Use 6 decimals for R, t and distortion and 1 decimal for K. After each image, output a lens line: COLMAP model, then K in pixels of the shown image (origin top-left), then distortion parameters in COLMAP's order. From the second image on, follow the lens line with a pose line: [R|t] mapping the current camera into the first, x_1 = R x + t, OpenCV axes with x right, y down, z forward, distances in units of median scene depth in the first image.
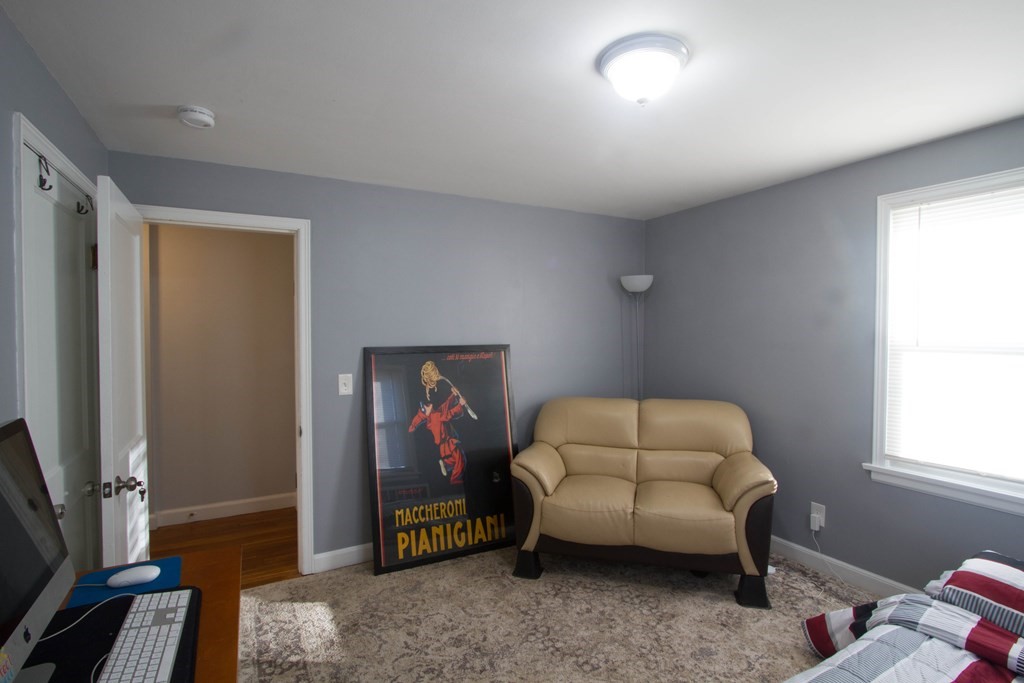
lens RADIAL K [[470.0, 0, 514.4], [0, 470.0, 341.5], [0, 0, 1]] dist [-0.021073, 0.001682]
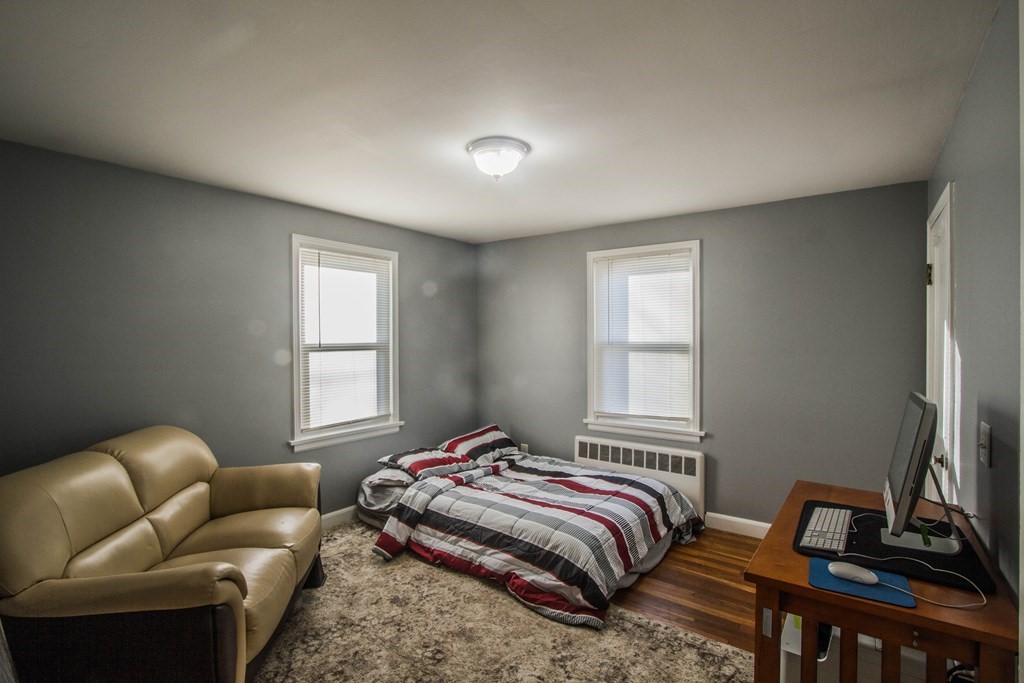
lens RADIAL K [[470.0, 0, 514.4], [0, 470.0, 341.5], [0, 0, 1]] dist [-0.021073, 0.001682]
pose [[-0.394242, -0.008298, 0.918969, -0.857074], [0.019954, 0.999646, 0.017587, -0.026913], [-0.918790, 0.025270, -0.393937, 1.217411]]
